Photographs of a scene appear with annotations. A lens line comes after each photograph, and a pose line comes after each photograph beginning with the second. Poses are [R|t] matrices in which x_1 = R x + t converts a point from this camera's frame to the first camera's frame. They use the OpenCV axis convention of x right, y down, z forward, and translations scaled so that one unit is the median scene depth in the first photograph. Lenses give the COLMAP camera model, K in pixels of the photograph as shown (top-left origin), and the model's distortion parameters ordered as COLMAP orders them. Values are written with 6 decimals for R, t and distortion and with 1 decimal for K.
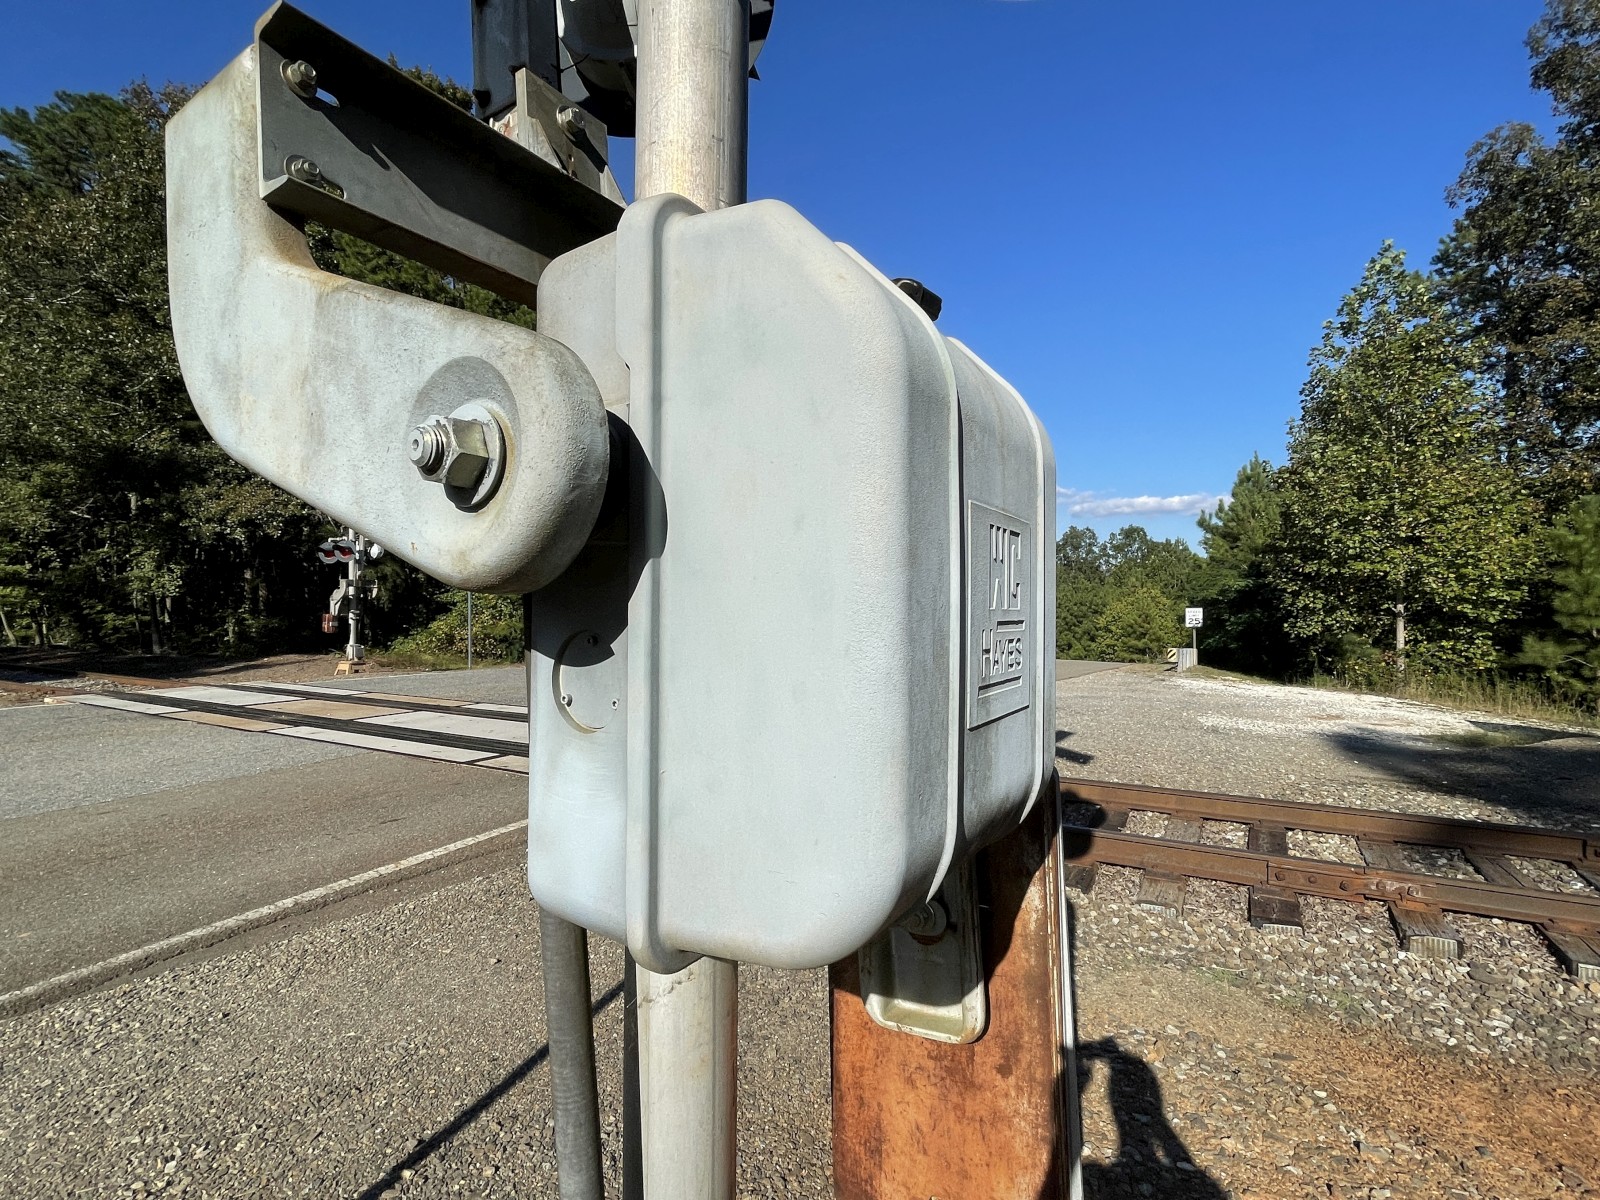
lens RADIAL K [[771.5, 0, 800.0], [0, 771.5, 600.0], [0, 0, 1]] dist [-0.003143, -0.000479]
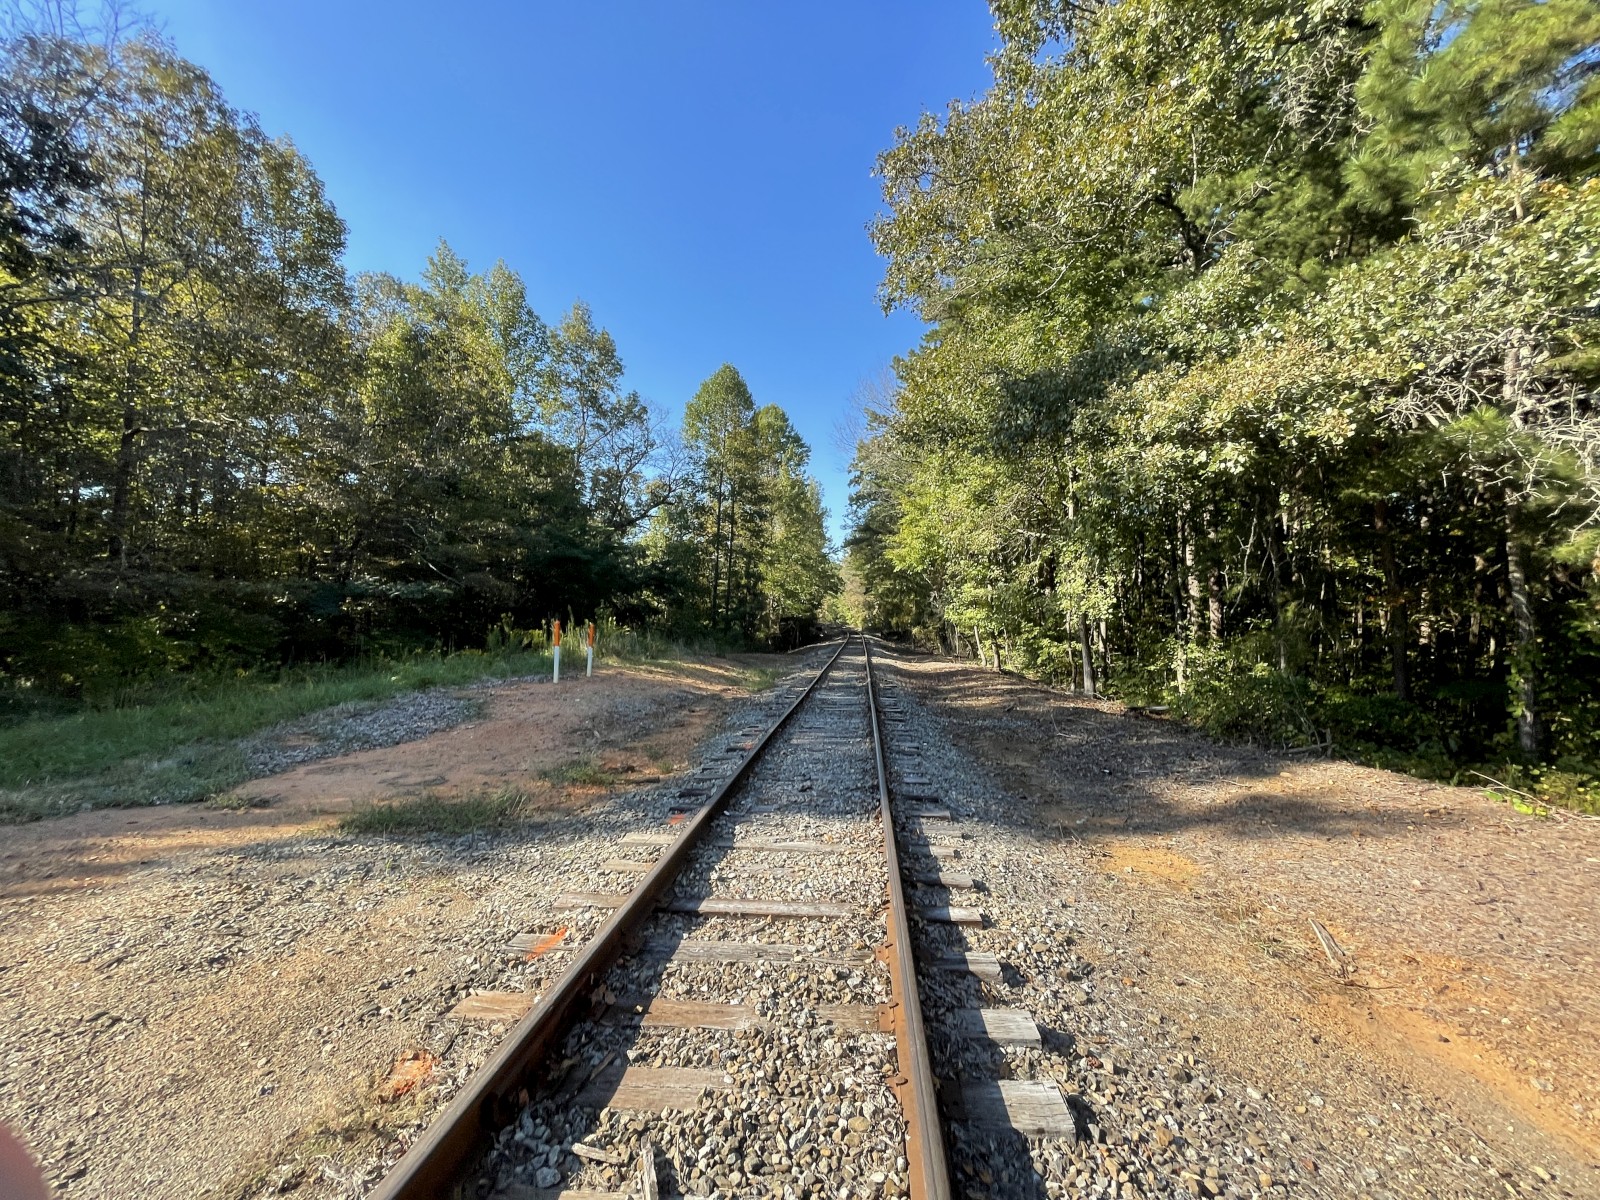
lens RADIAL K [[645.1, 0, 800.0], [0, 645.1, 600.0], [0, 0, 1]] dist [-0.002924, 0.000045]
pose [[0.423494, -0.034220, -0.905252, -0.541386], [-0.017526, 0.998790, -0.045954, 0.019243], [0.905729, 0.035327, 0.422382, 0.676994]]
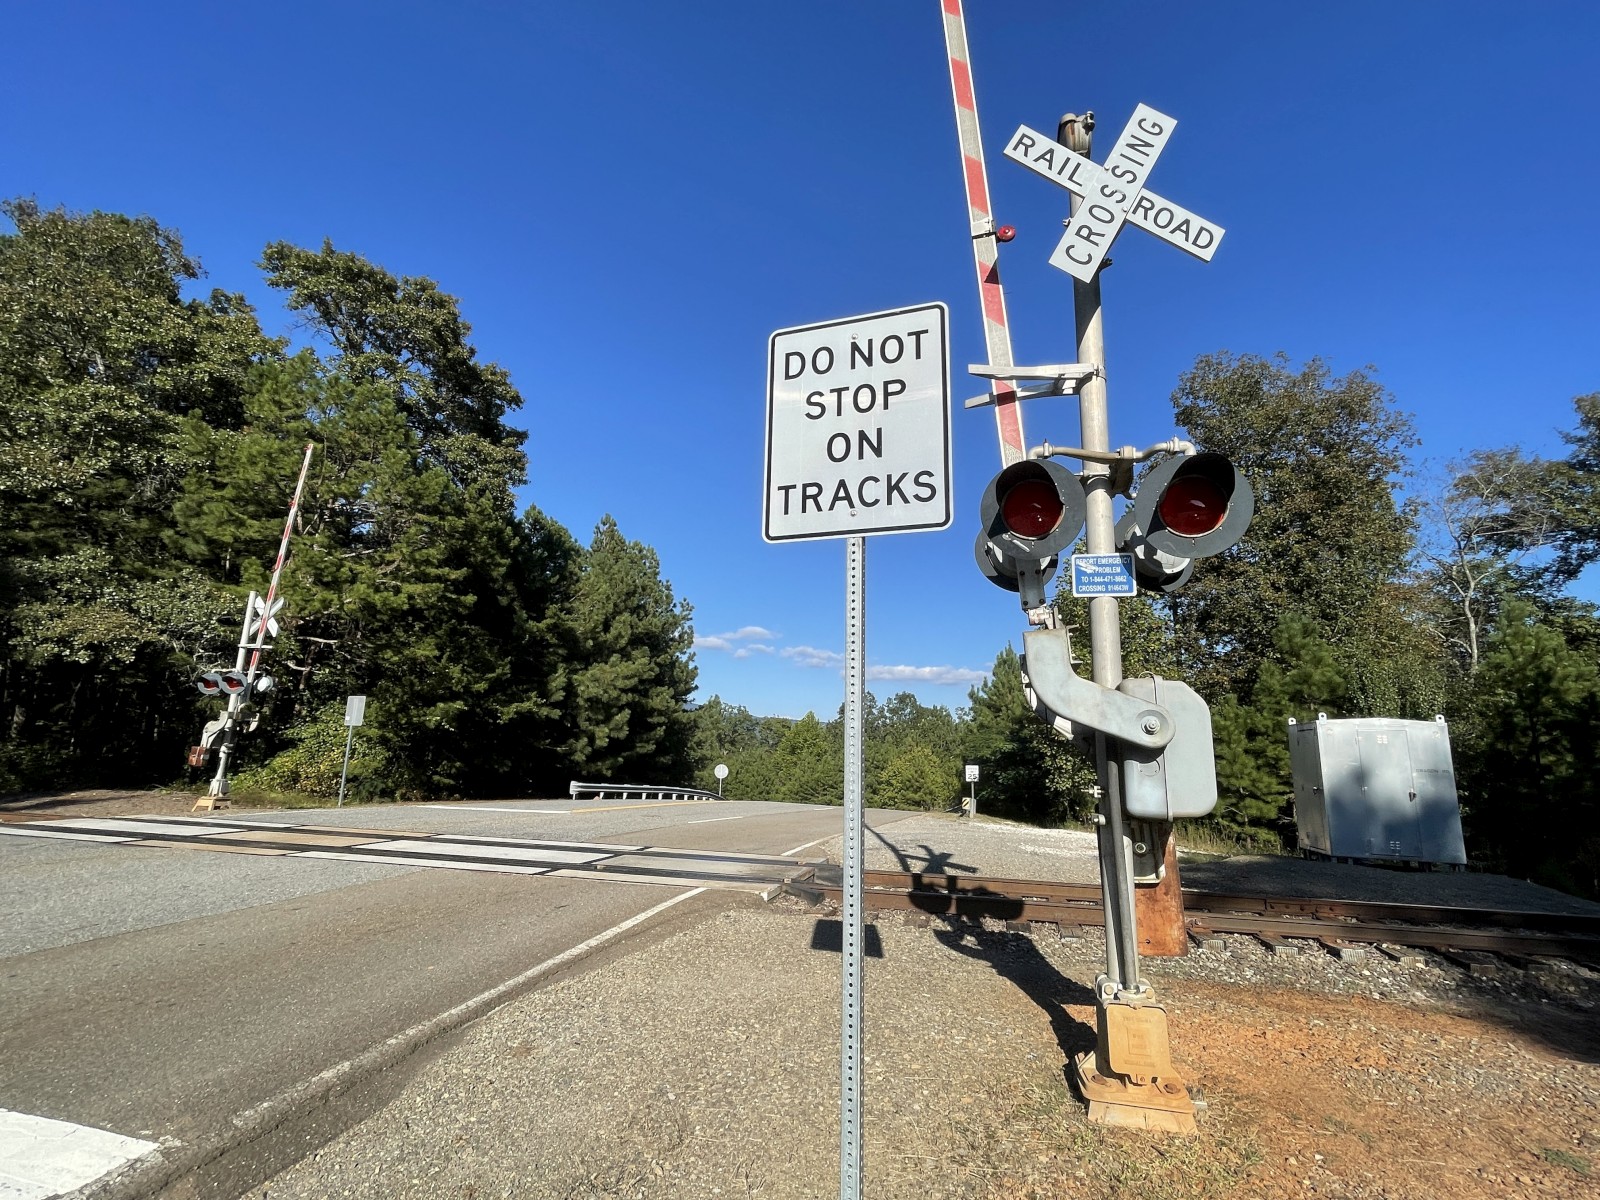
lens RADIAL K [[734.9, 0, 800.0], [0, 734.9, 600.0], [0, 0, 1]] dist [-0.003063, 0.000083]
pose [[0.959288, 0.087785, 0.268440, -0.137693], [-0.031904, 0.978066, -0.205836, 0.003473], [-0.280621, 0.188892, 0.941048, -0.111909]]
